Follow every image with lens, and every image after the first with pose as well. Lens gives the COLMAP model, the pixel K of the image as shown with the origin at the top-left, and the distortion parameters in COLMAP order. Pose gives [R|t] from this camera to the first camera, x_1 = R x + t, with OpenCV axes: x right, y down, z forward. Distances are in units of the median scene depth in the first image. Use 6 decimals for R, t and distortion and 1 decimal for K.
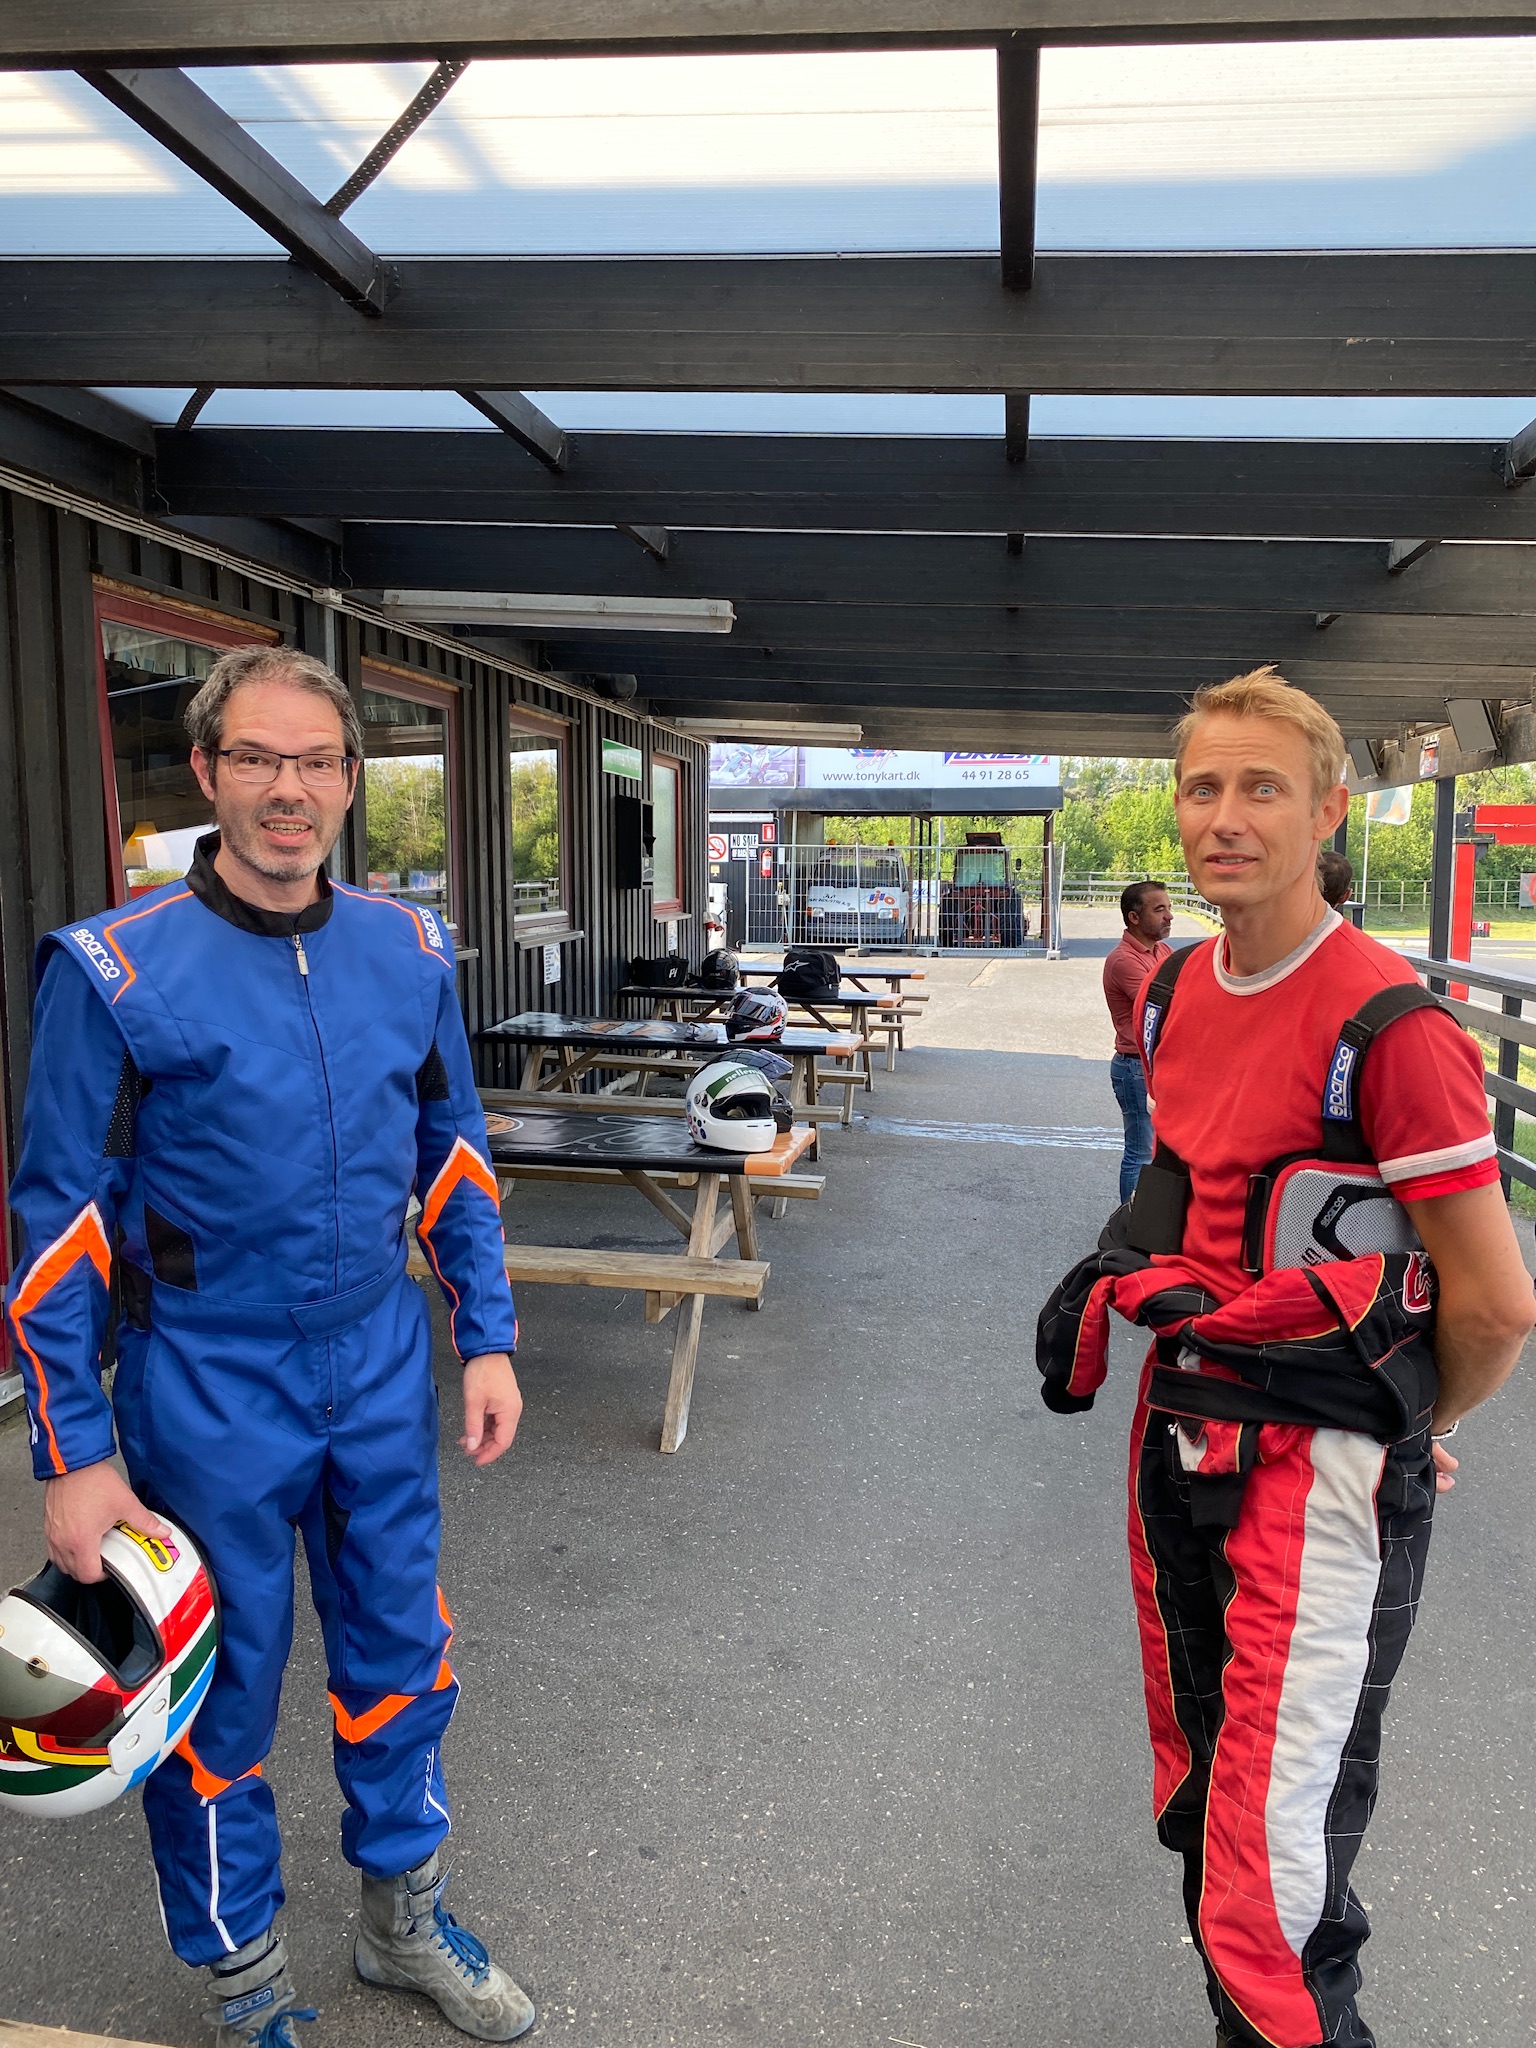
lens RADIAL K [[1550.1, 0, 770.6], [0, 1550.1, 1002.9], [0, 0, 1]] dist [0.021507, -0.013616]
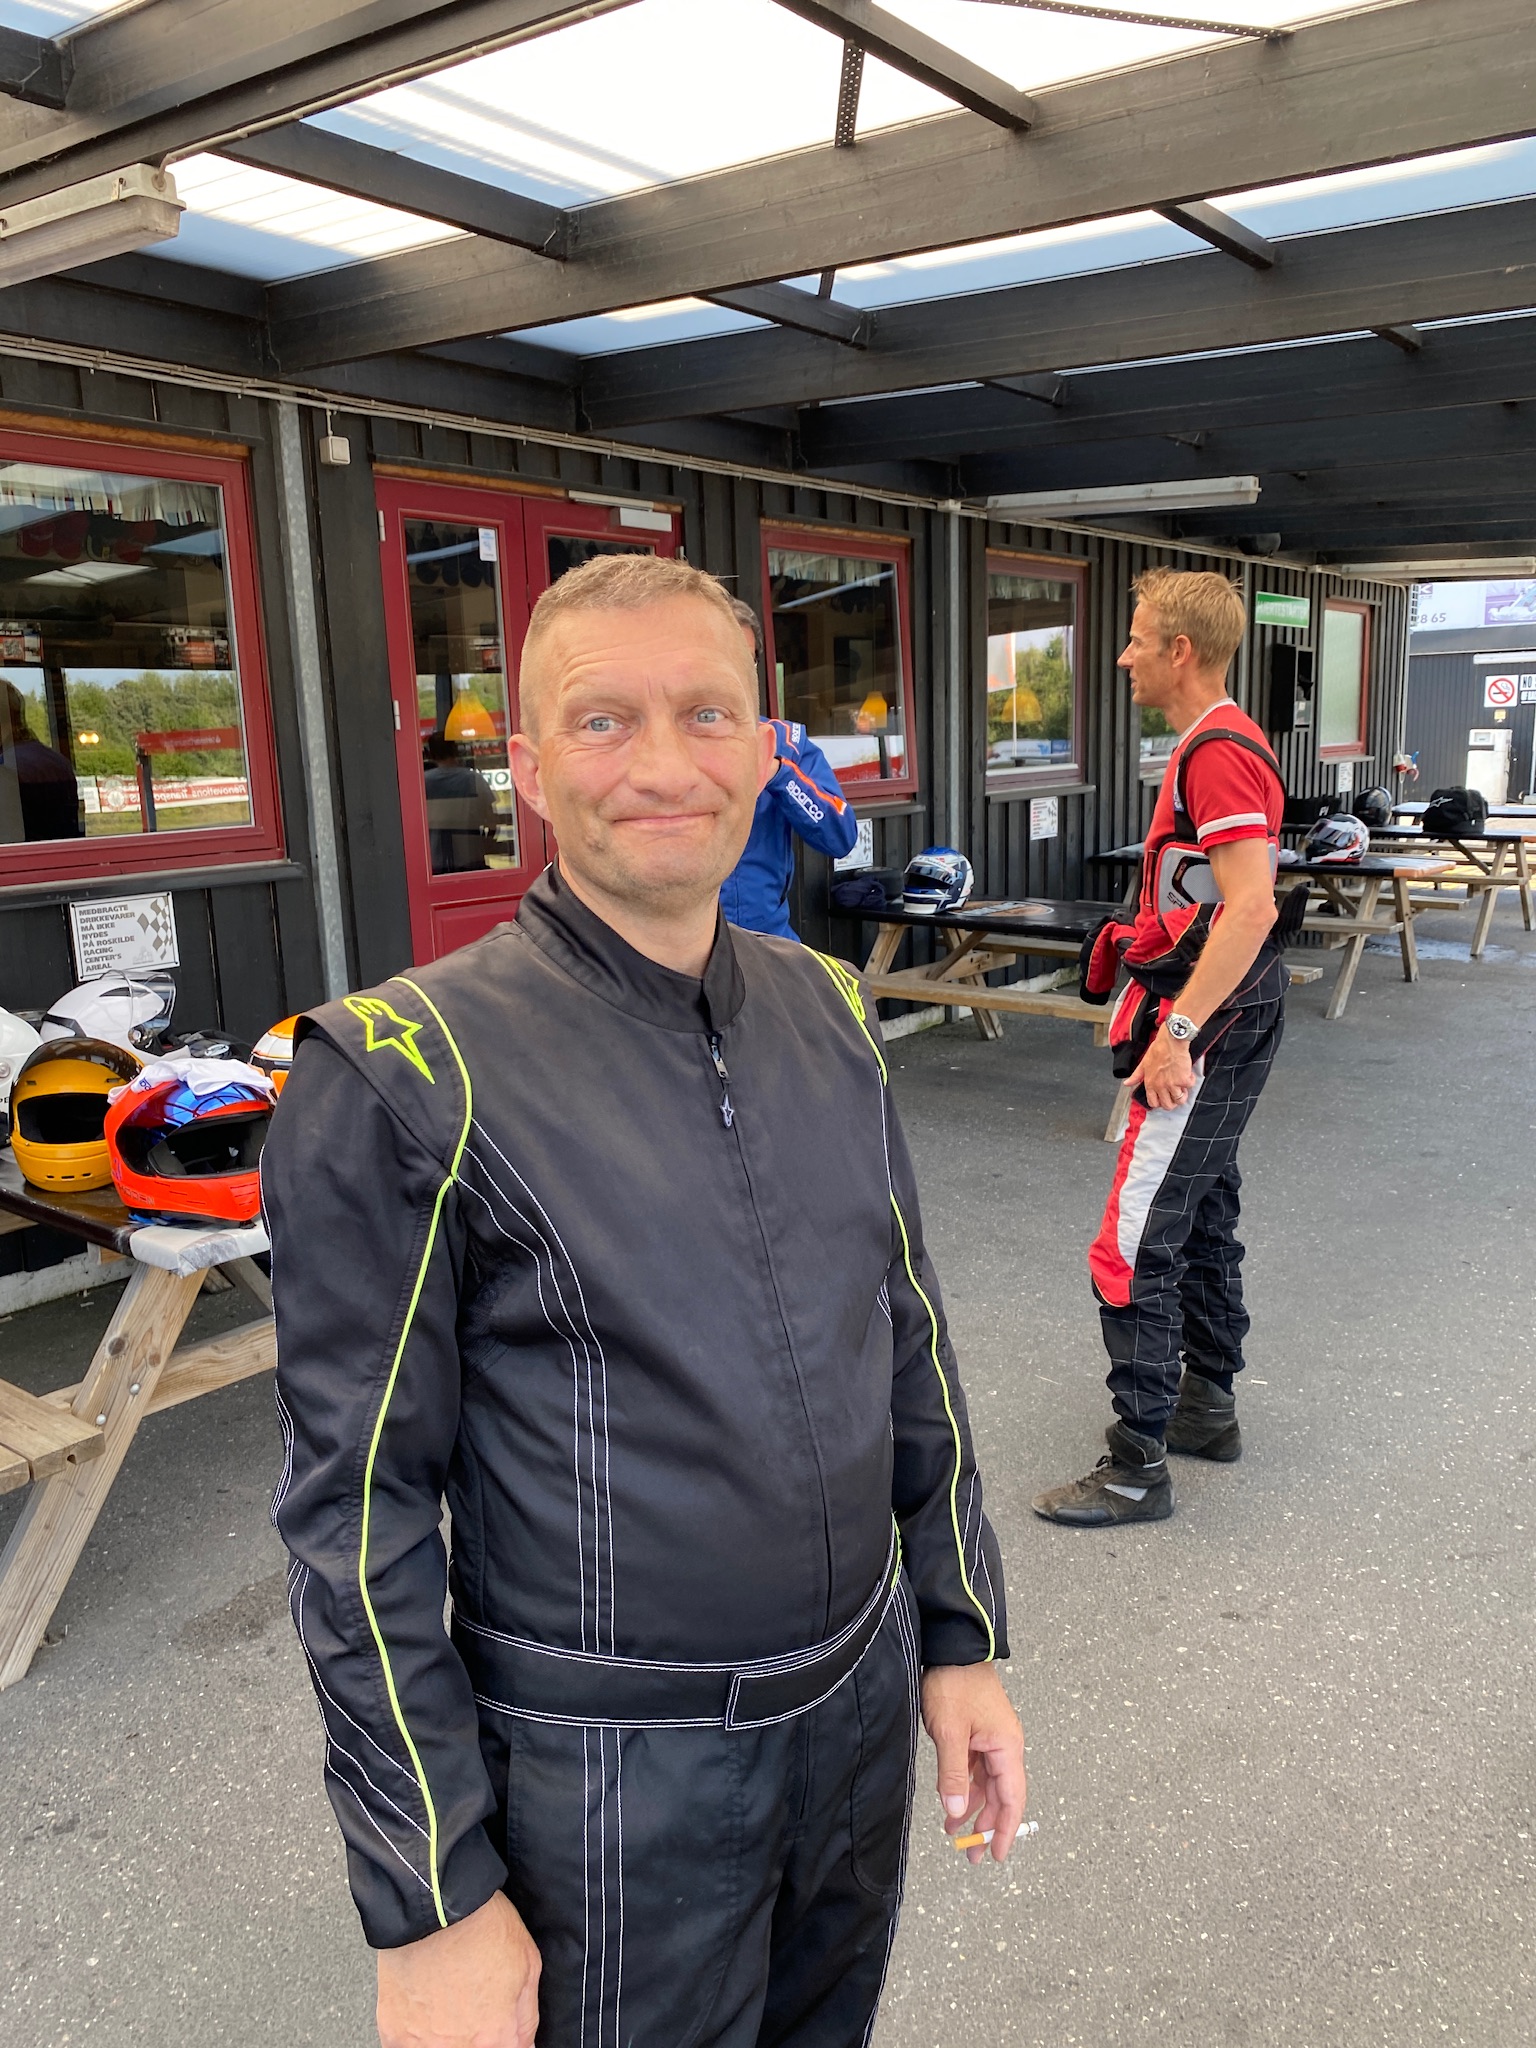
lens RADIAL K [[1550.1, 0, 773.3], [0, 1550.1, 1031.9], [0, 0, 1]] dist [0.021507, -0.013616]
pose [[0.872519, 0.062477, -0.484568, 0.248856], [-0.010898, 0.994032, 0.108542, 0.036345], [0.488458, -0.089424, 0.867993, -0.241759]]
